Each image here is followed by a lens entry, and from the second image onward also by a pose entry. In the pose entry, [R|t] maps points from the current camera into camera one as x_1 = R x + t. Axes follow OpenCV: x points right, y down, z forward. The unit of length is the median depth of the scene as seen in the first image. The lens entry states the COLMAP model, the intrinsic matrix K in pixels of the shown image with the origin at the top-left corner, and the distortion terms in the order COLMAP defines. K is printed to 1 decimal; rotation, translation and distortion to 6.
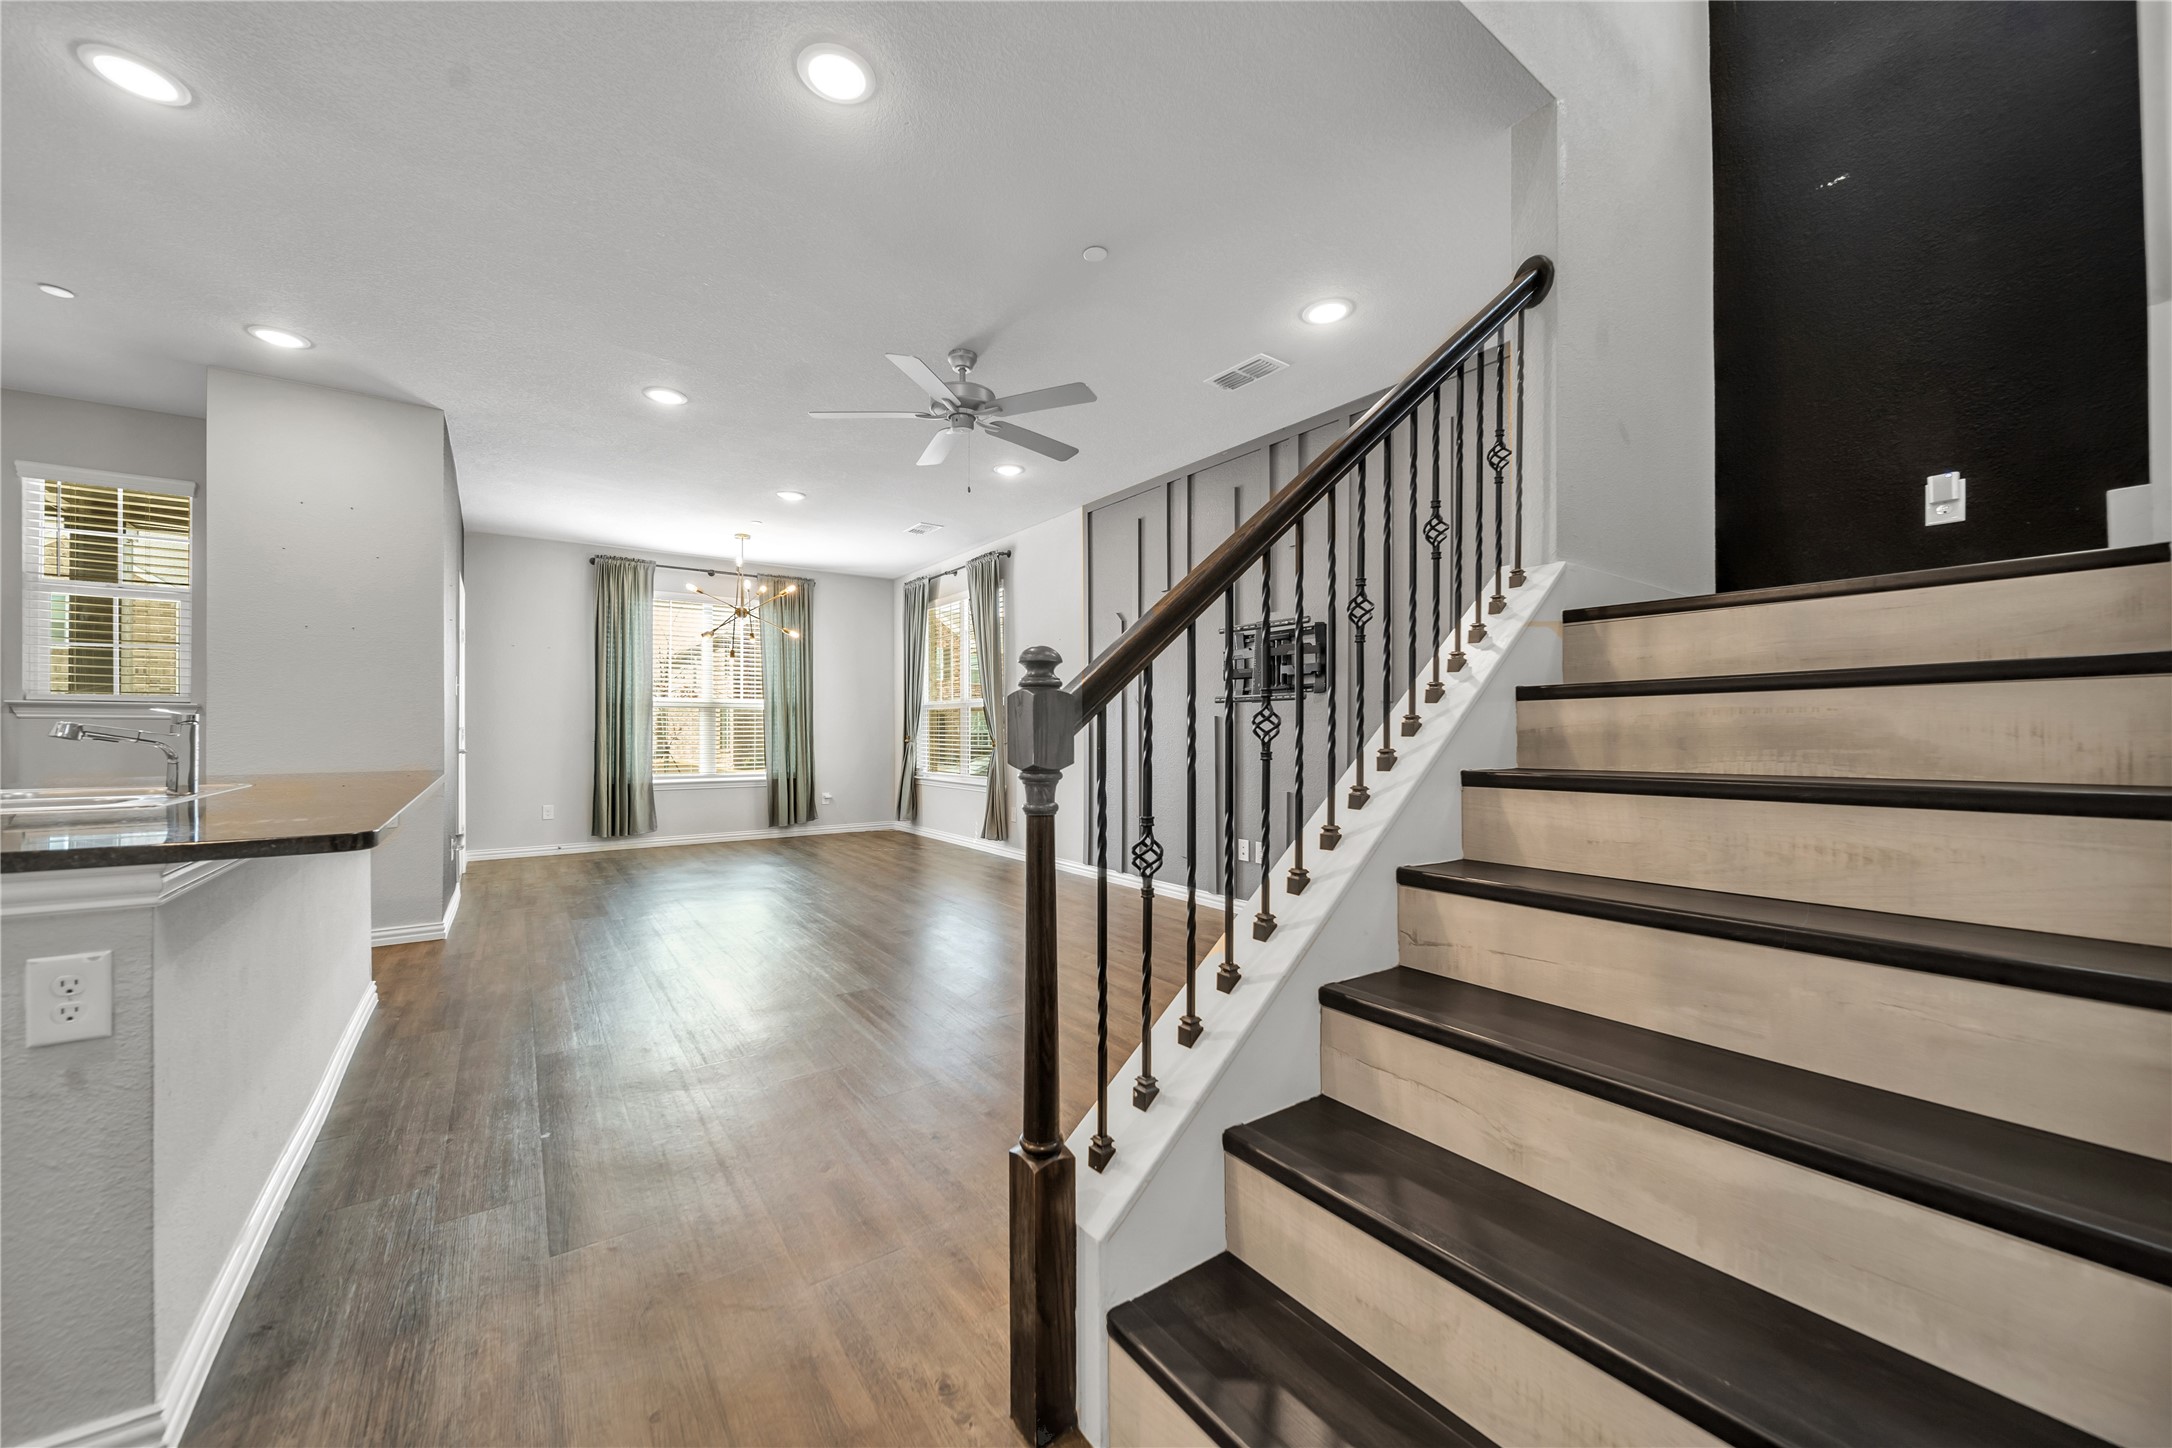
lens RADIAL K [[796.9, 0, 1086.0], [0, 796.9, 724.0], [0, 0, 1]] dist [-0.000428, -0.000074]
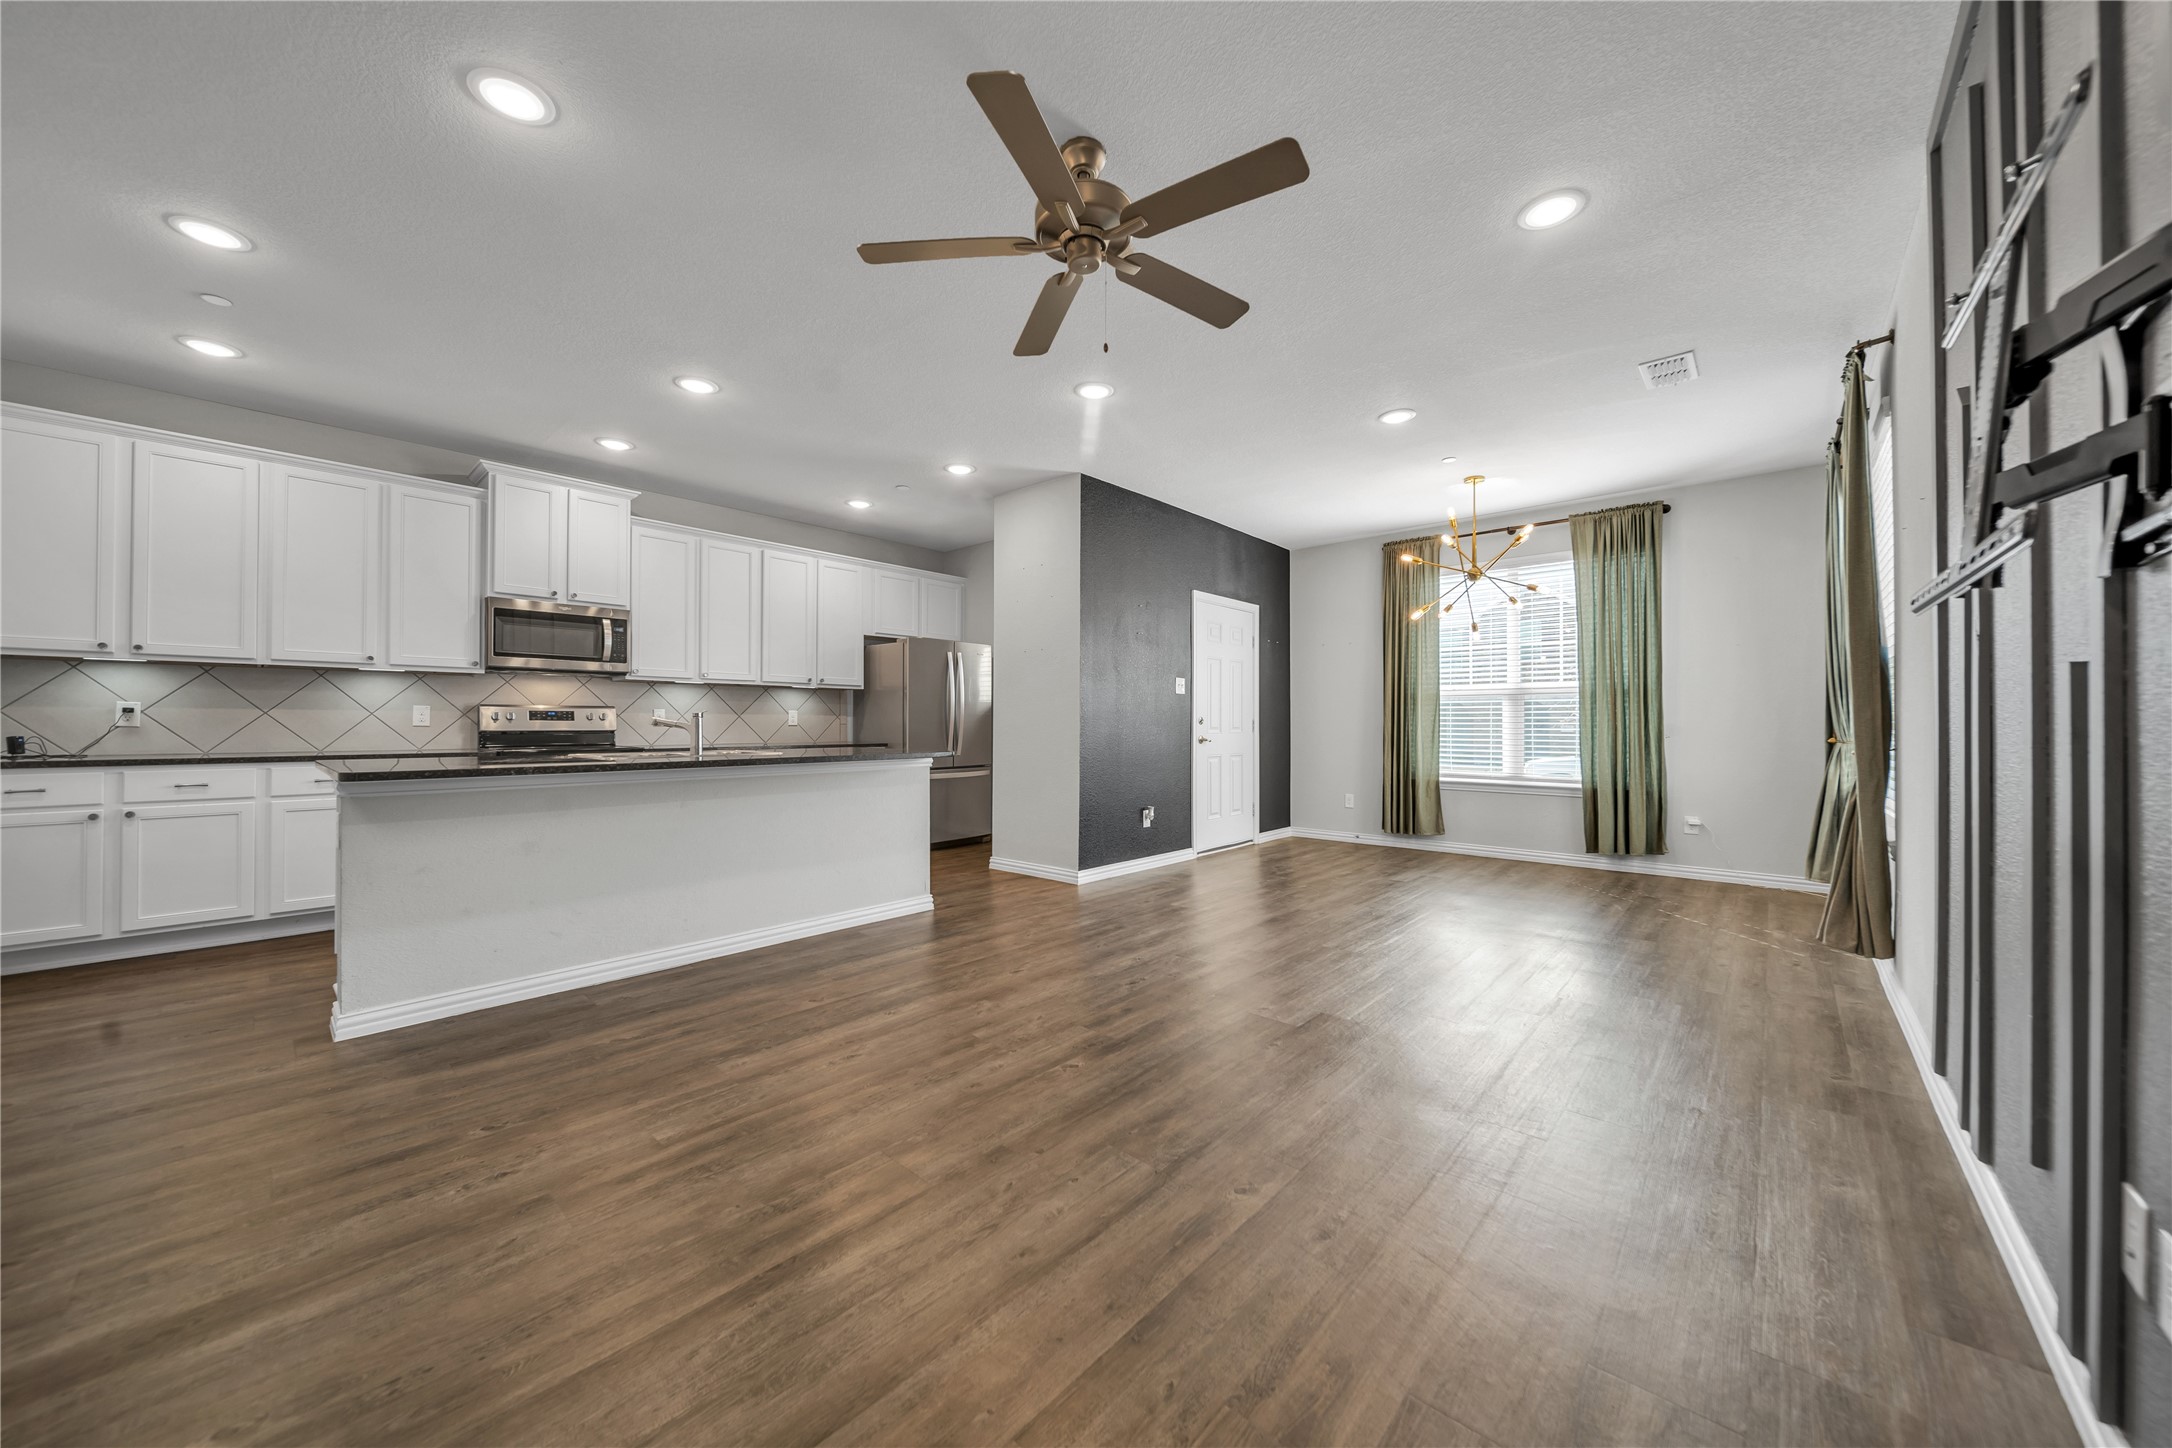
lens RADIAL K [[761.6, 0, 1066.6], [0, 761.6, 721.1], [0, 0, 1]] dist [-0.000249, -0.000007]
pose [[0.194408, 0.000614, -0.980921, 0.208723], [0.007039, 0.999973, 0.002020, 0.001515], [0.980896, -0.007298, 0.194398, 0.399983]]
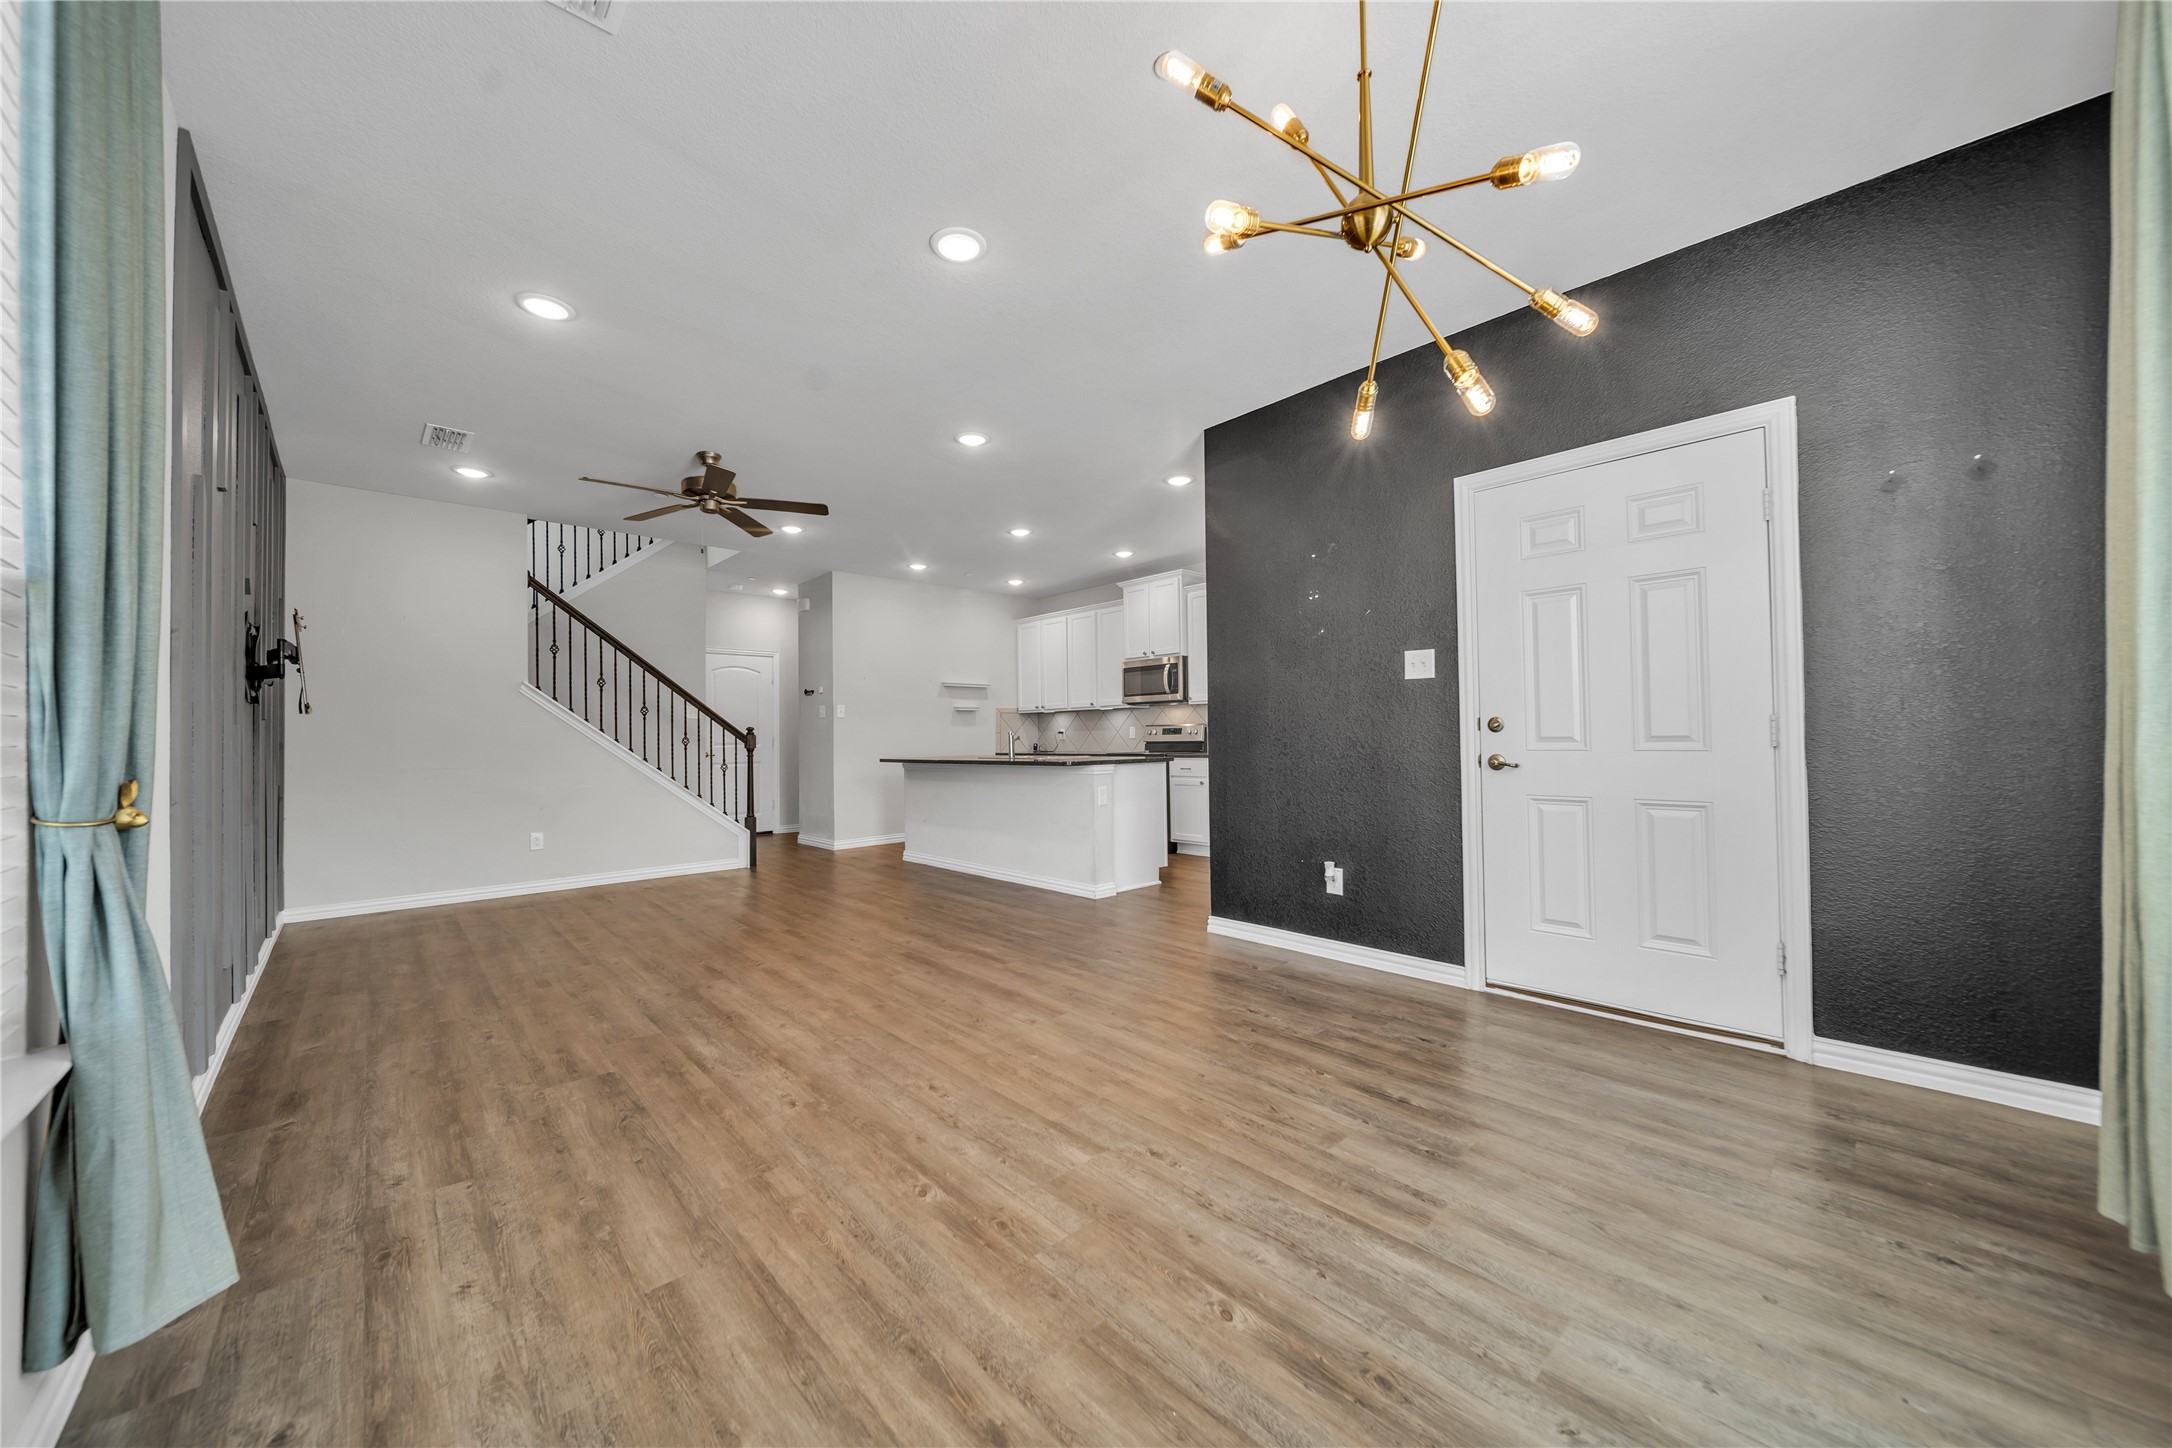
lens RADIAL K [[761.6, 0, 1066.6], [0, 761.6, 721.1], [0, 0, 1]] dist [-0.000249, -0.000007]
pose [[-0.992230, 0.013122, -0.123719, -0.261495], [0.017184, 0.999346, -0.031823, 0.010603], [0.123221, -0.033701, -0.991807, 1.051493]]
